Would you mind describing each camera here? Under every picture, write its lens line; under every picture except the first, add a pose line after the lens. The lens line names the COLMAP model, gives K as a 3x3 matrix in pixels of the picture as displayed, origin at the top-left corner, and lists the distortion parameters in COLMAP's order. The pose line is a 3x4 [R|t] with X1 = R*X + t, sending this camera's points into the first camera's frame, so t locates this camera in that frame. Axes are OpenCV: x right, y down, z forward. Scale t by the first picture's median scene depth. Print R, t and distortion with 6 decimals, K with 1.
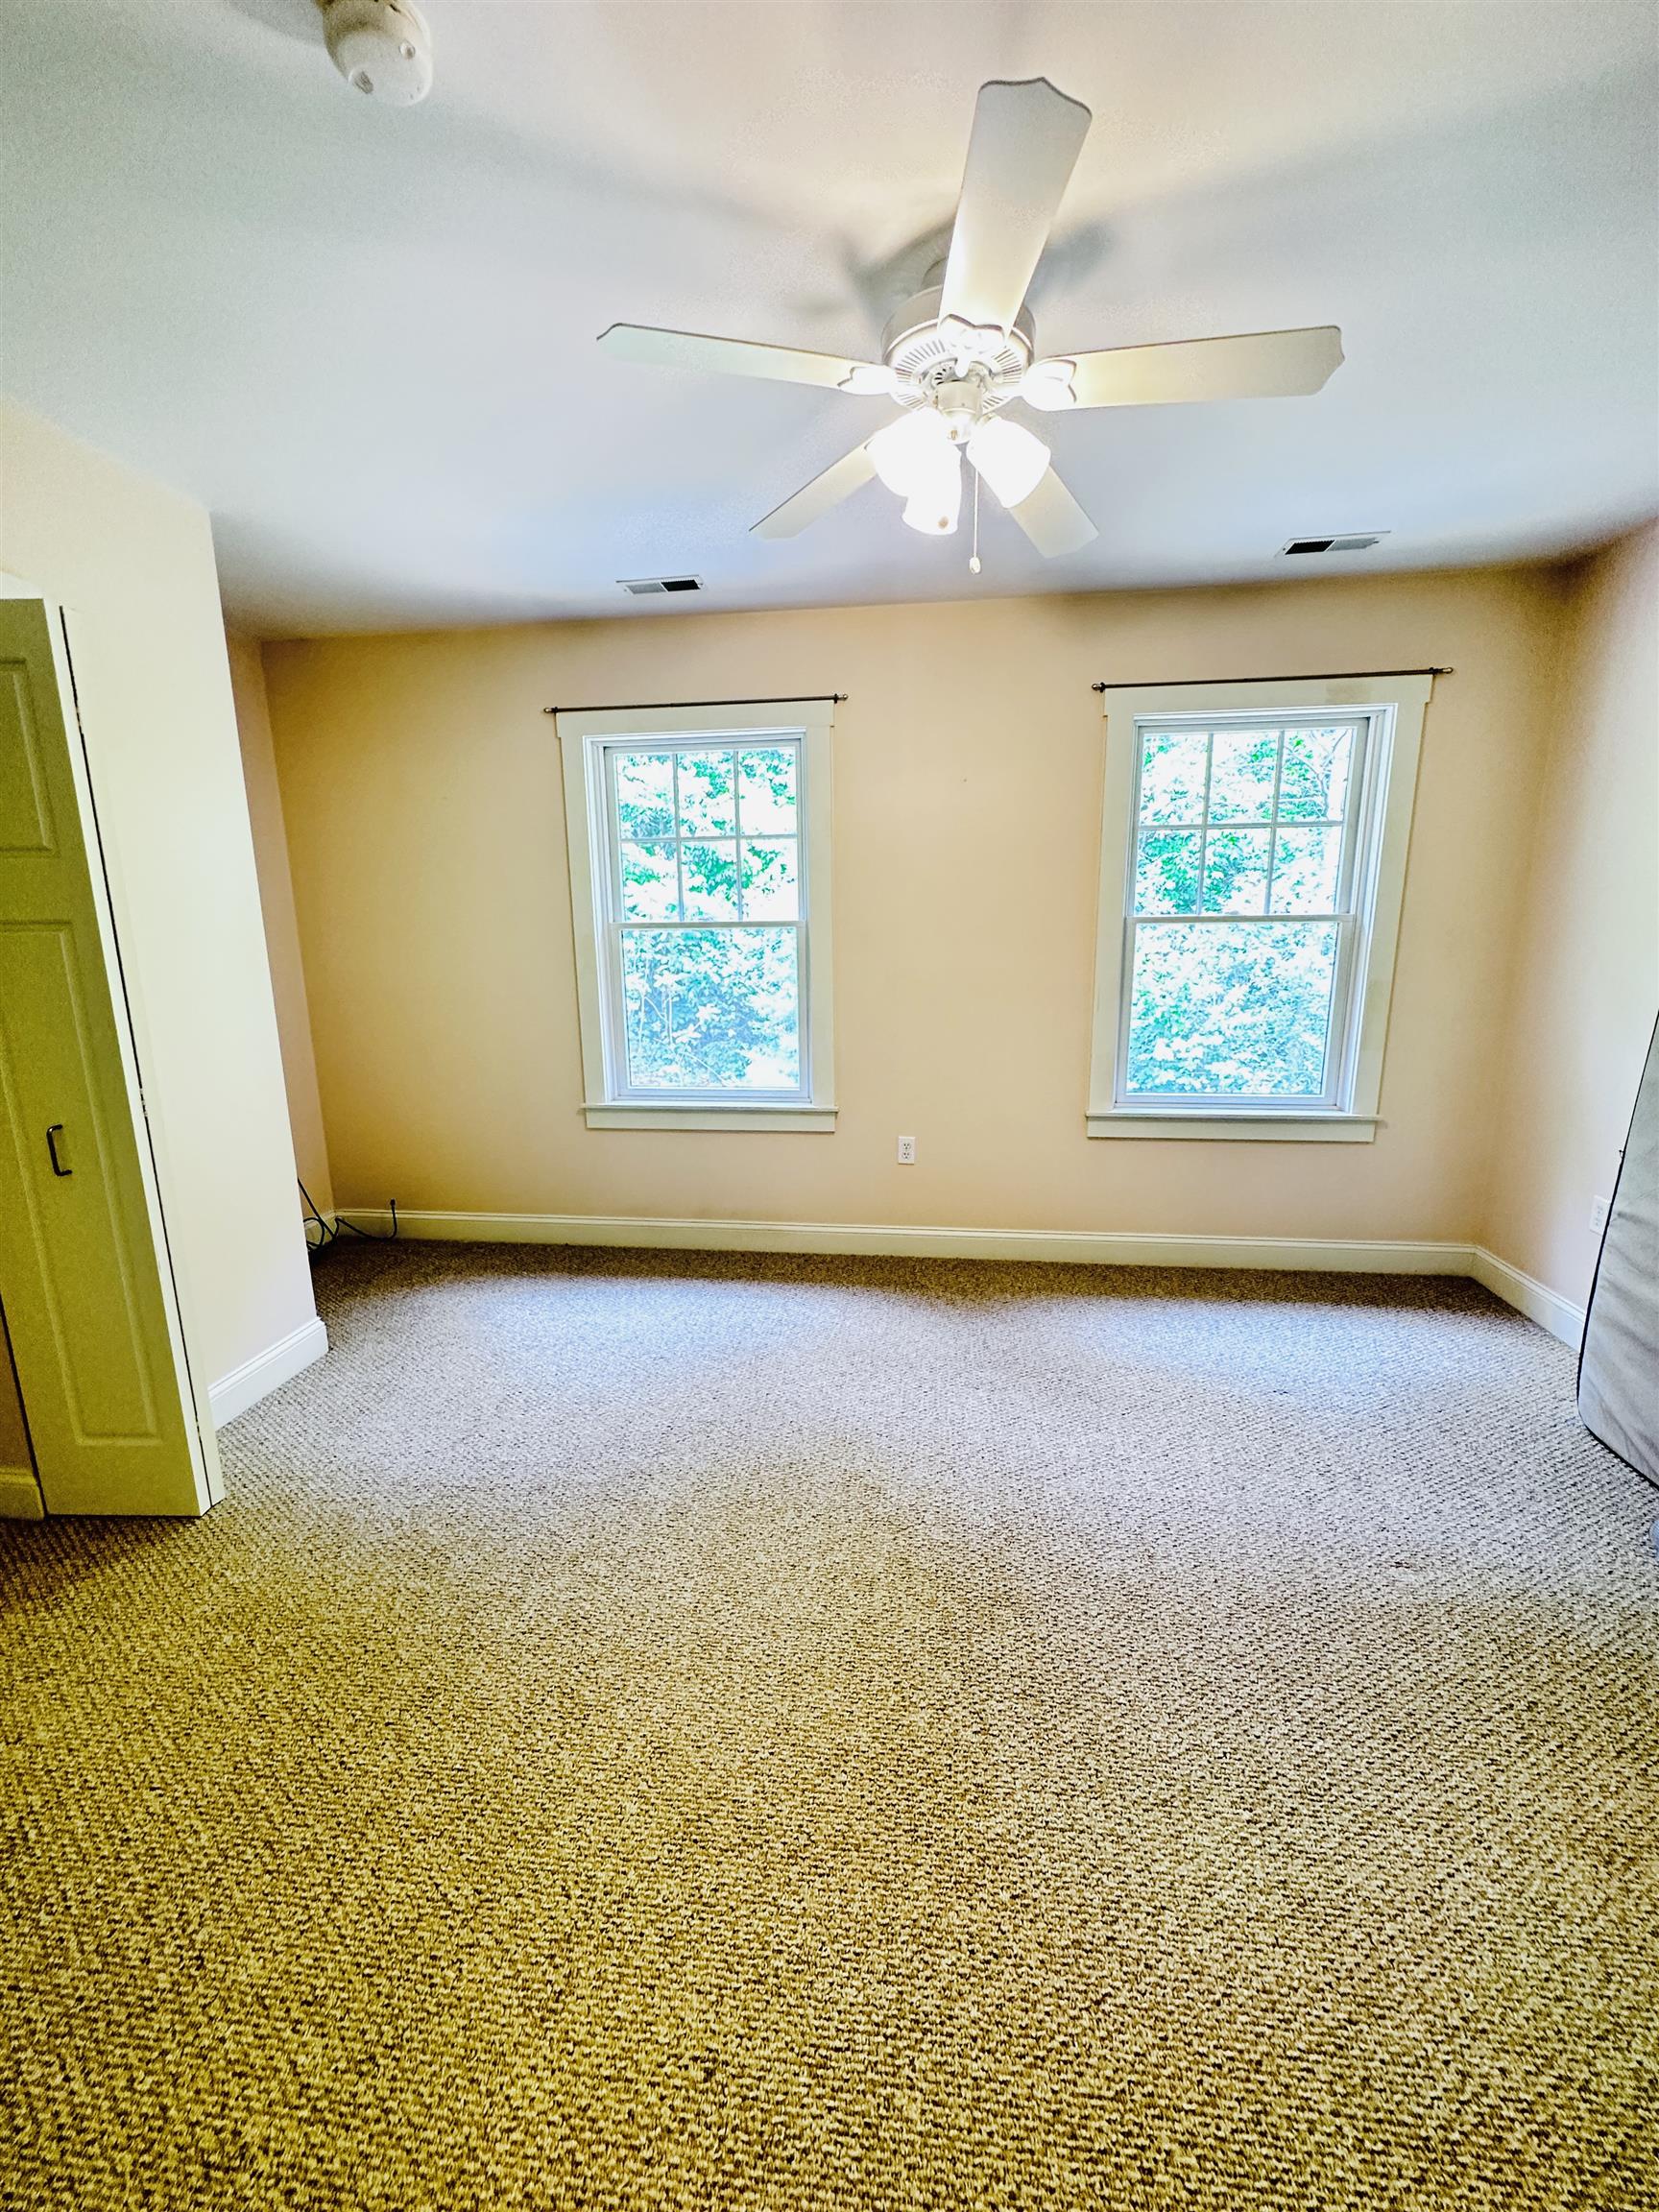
lens RADIAL K [[883.1, 0, 829.3], [0, 883.1, 1101.5], [0, 0, 1]] dist [-0.001810, -0.000068]
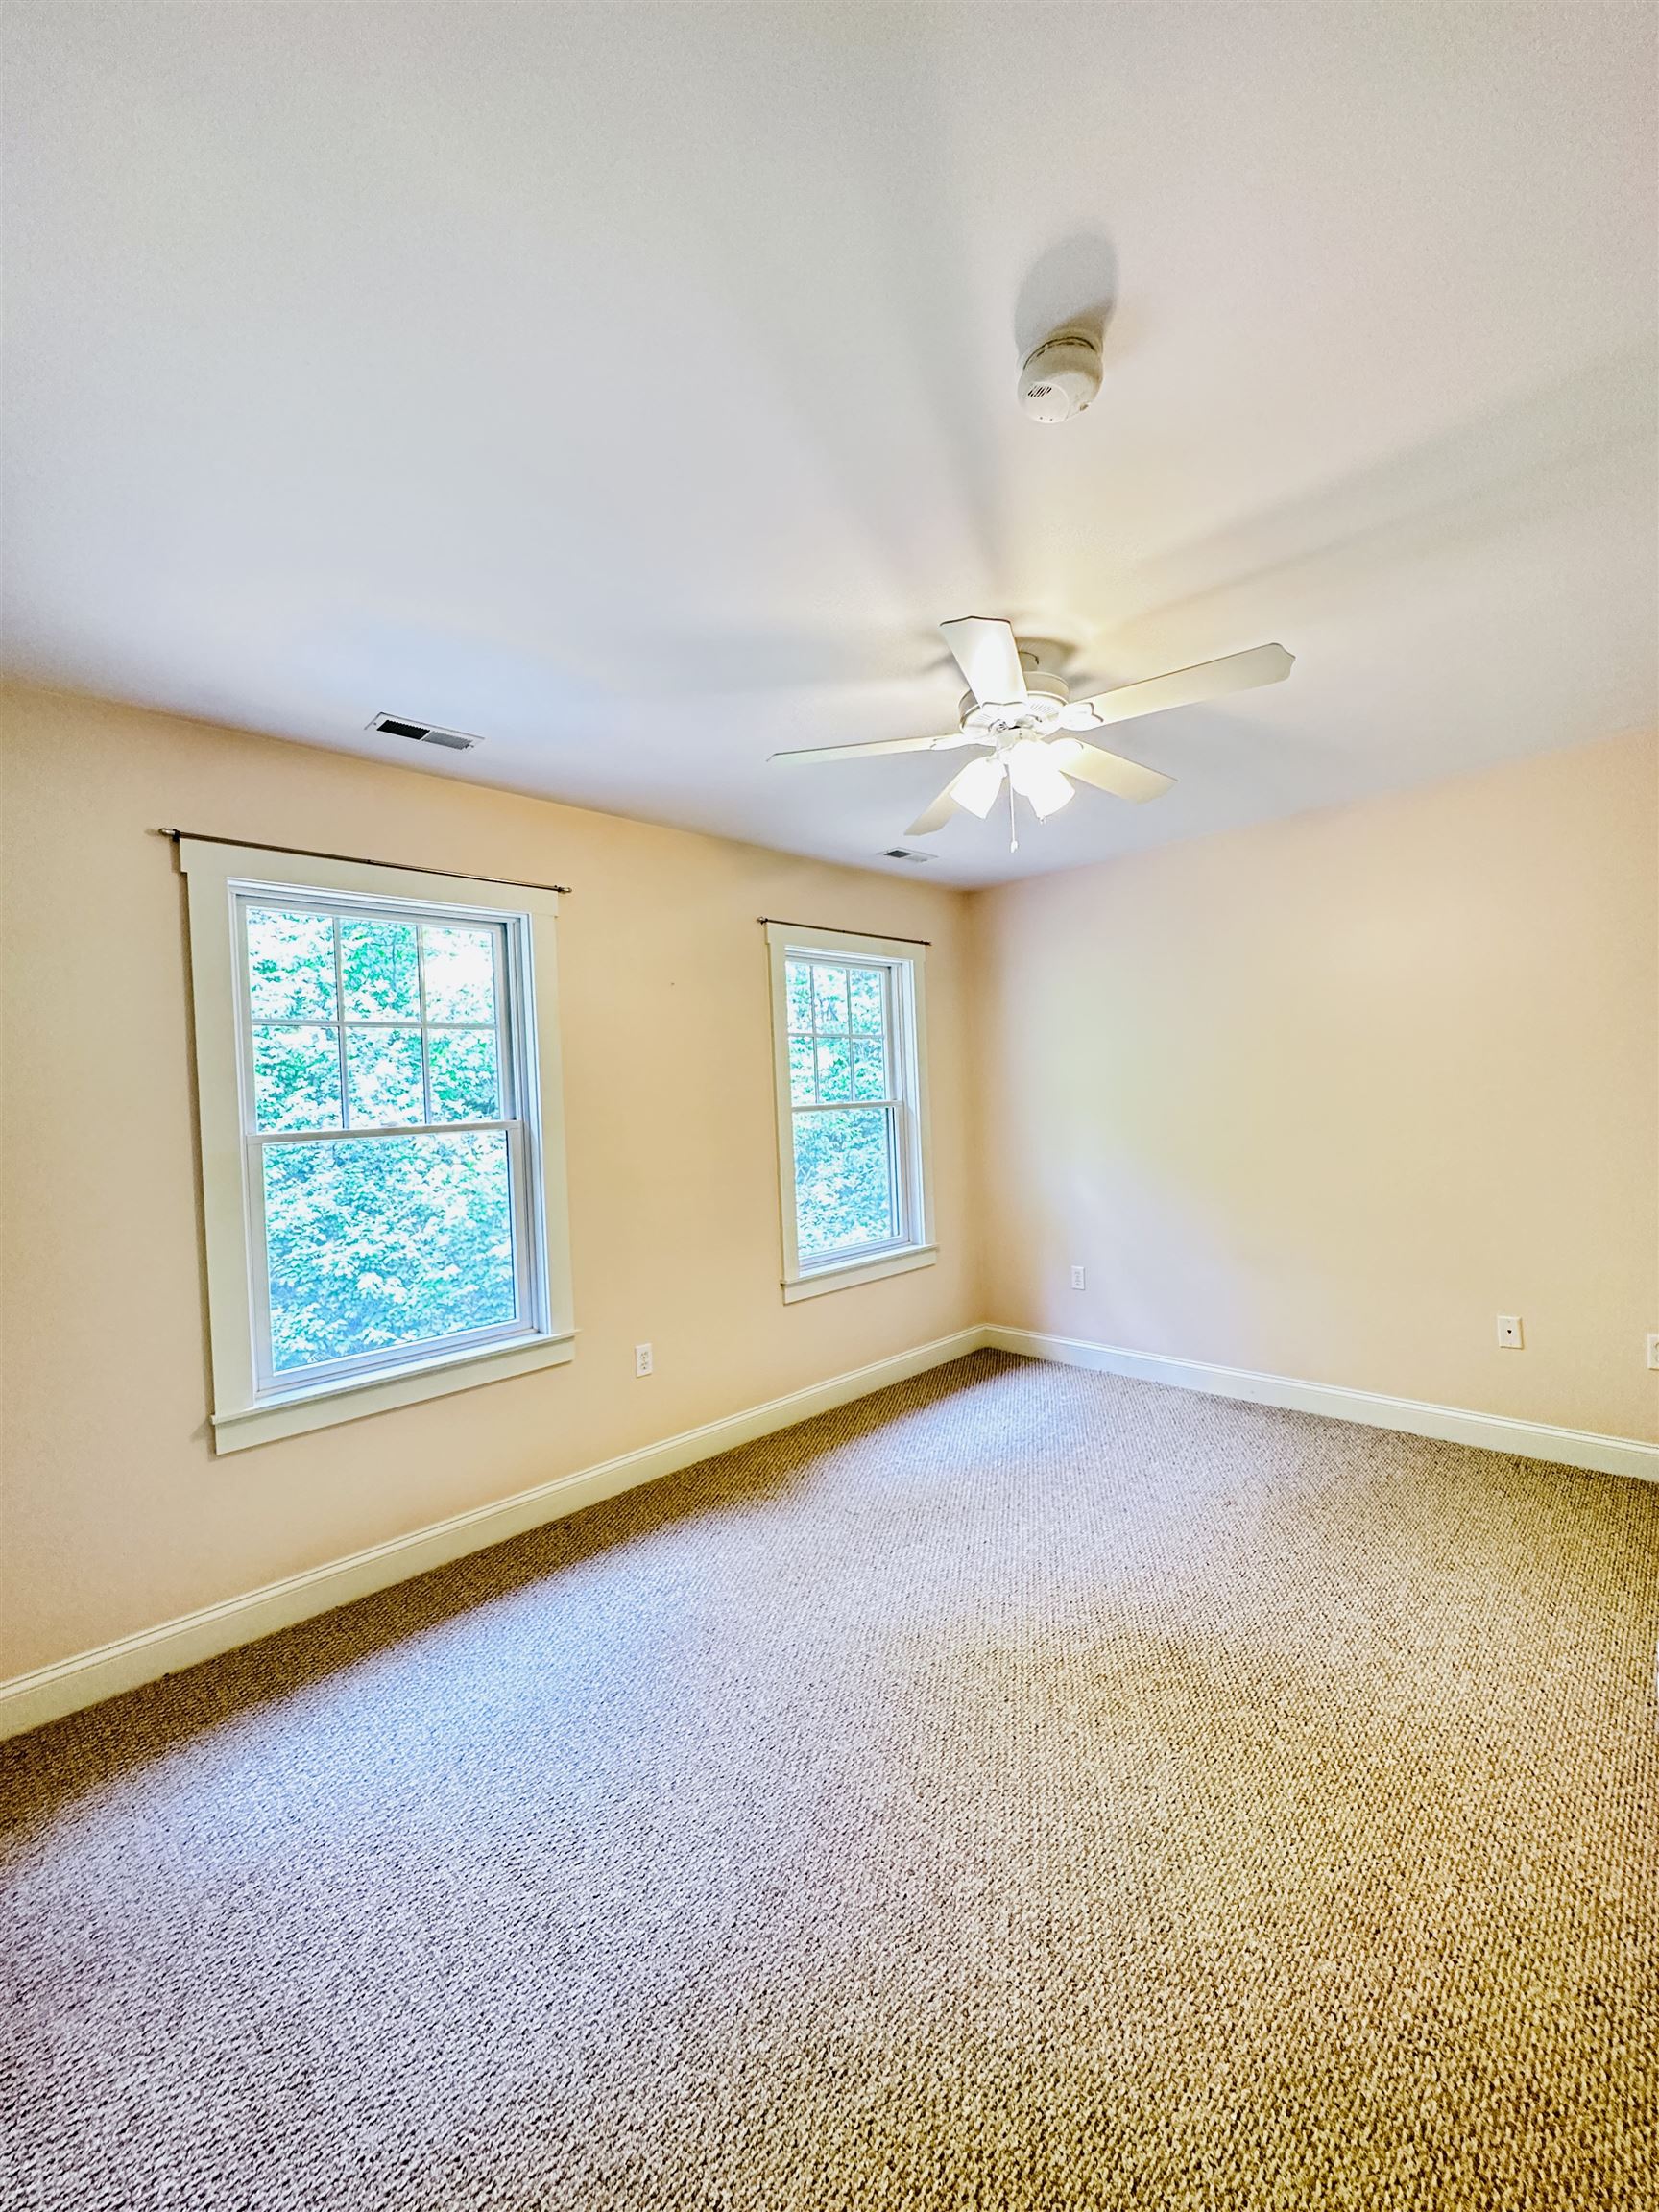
lens RADIAL K [[885.5, 0, 828.3], [0, 885.5, 1101.7], [0, 0, 1]] dist [-0.001683, 0.000606]
pose [[0.609341, -0.020407, 0.792646, -0.584405], [0.191892, 0.973748, -0.122446, -0.063911], [-0.769339, 0.226713, 0.597260, 0.265138]]
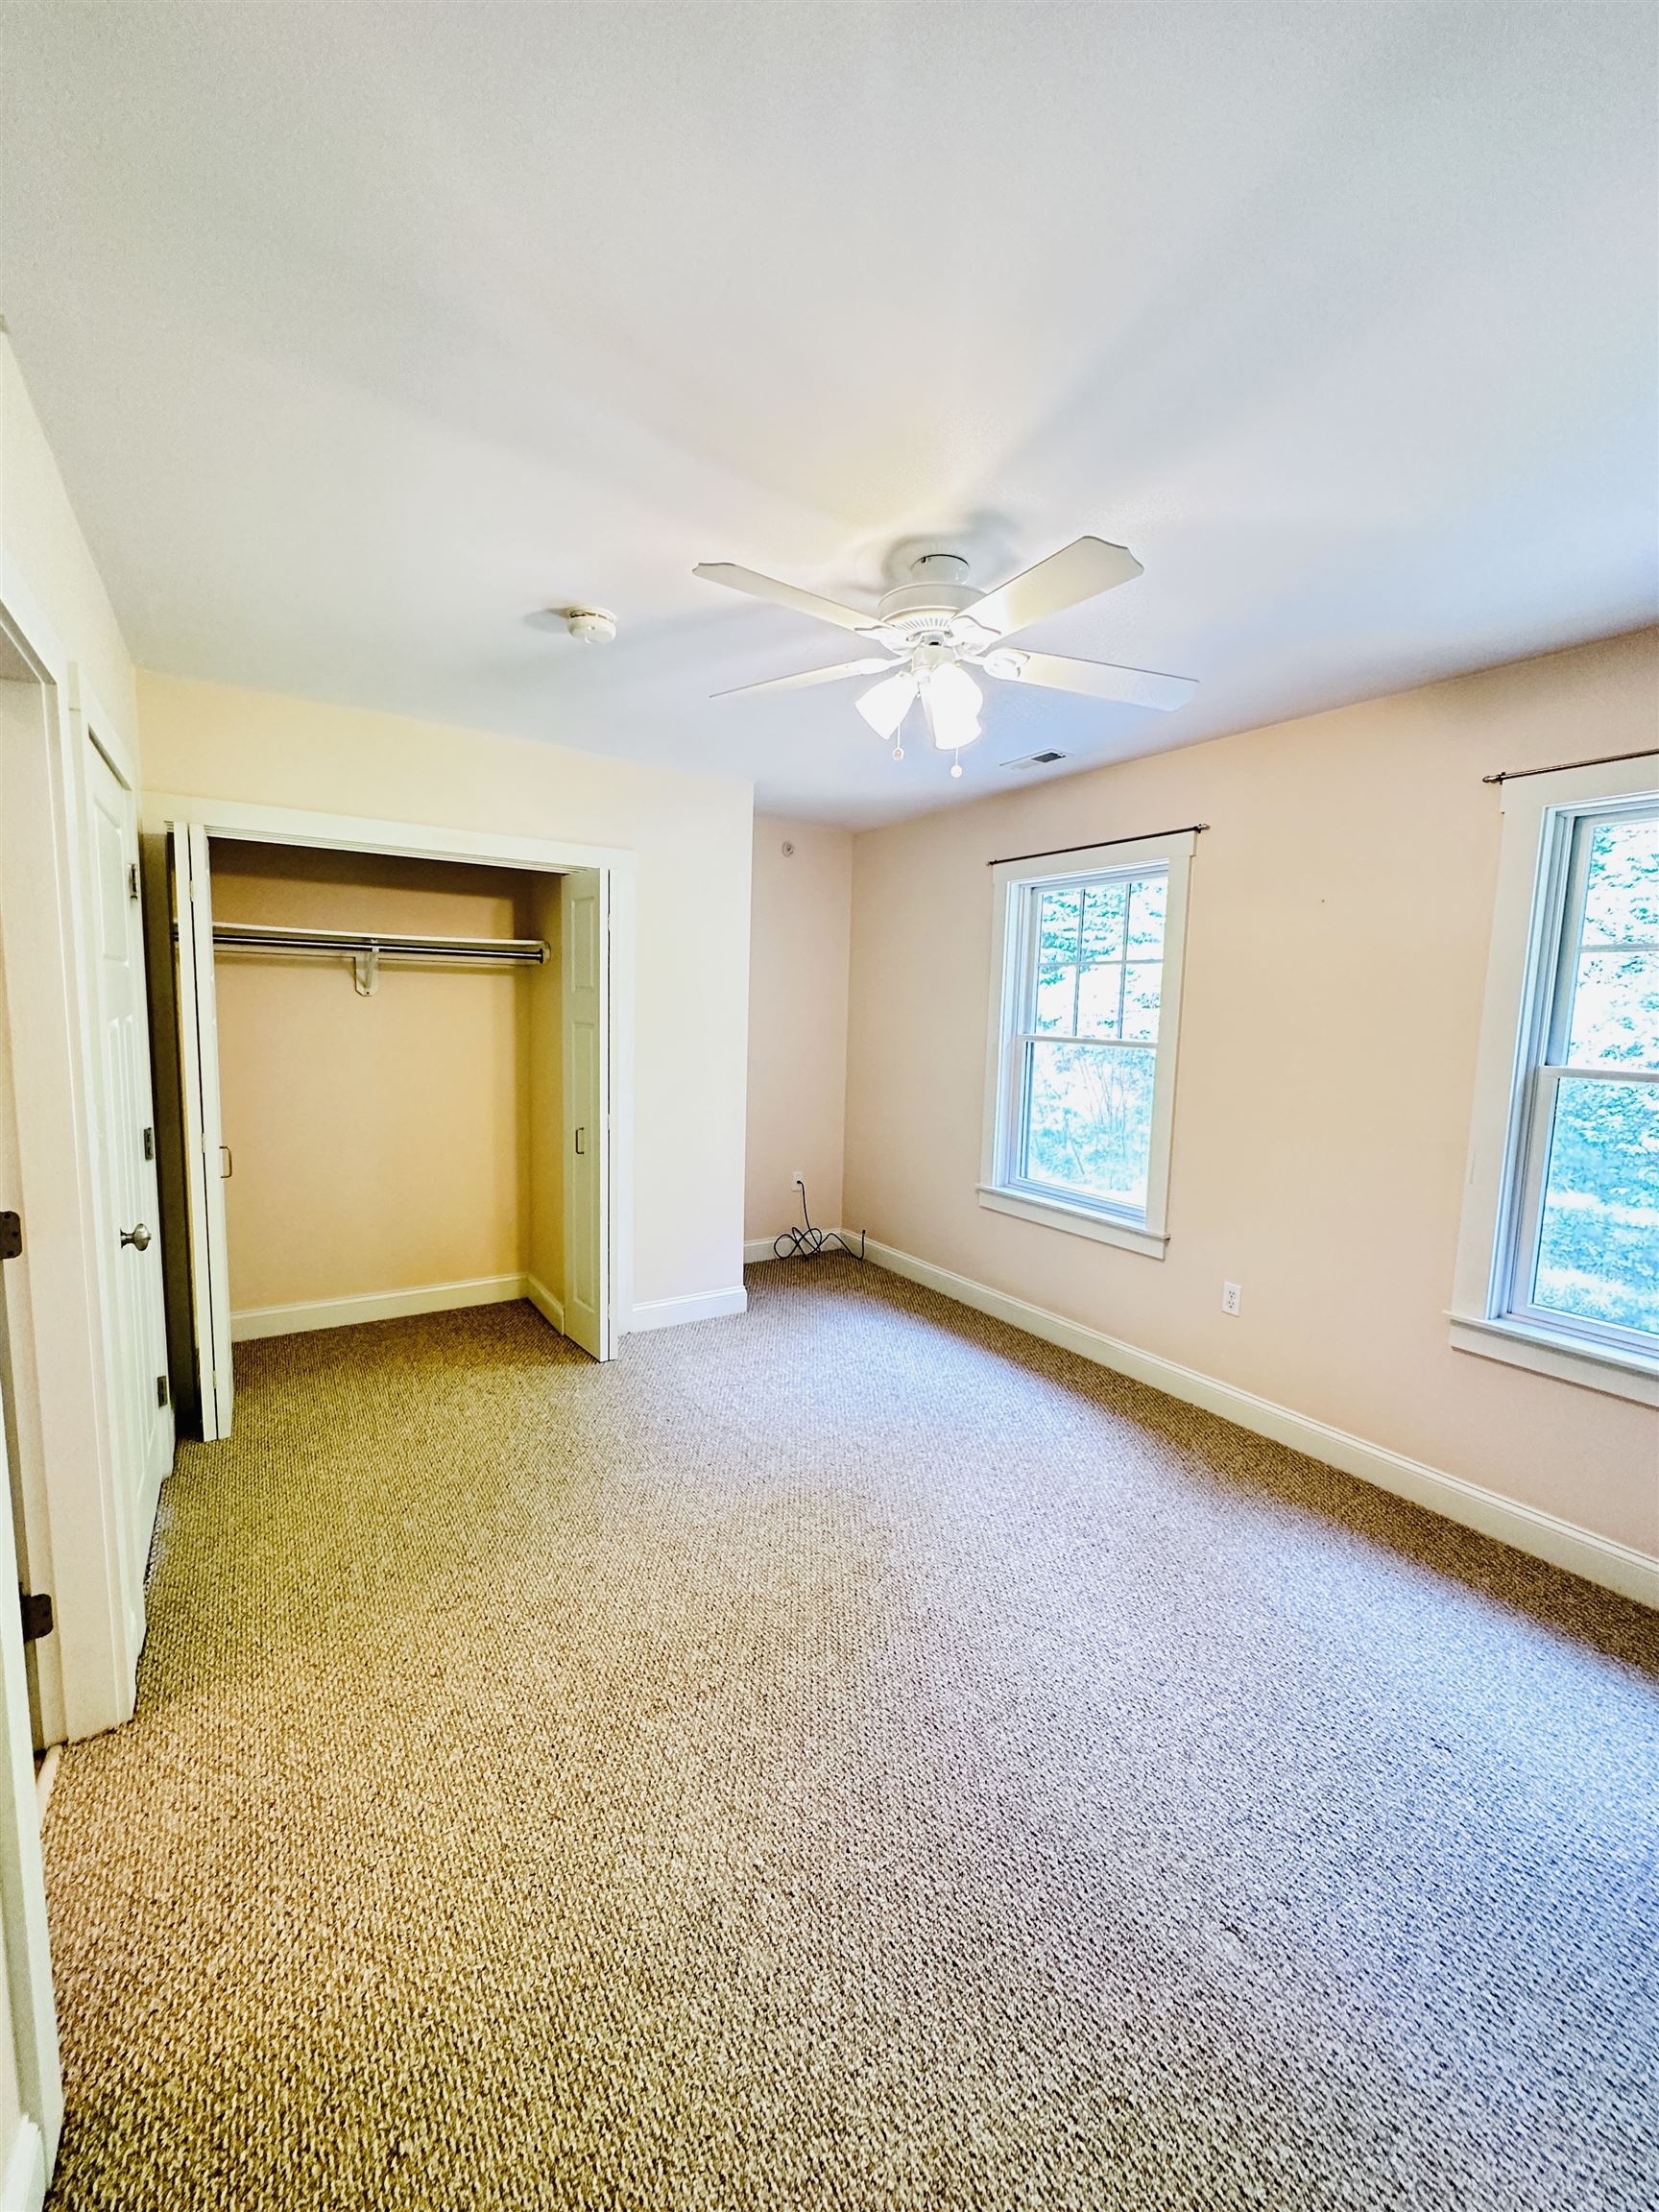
lens RADIAL K [[883.1, 0, 829.3], [0, 883.1, 1101.5], [0, 0, 1]] dist [-0.001810, -0.000068]
pose [[0.644368, 0.112787, -0.756352, 0.540550], [-0.186170, 0.982443, -0.012105, -0.062377], [0.741708, 0.148610, 0.654052, 0.078718]]
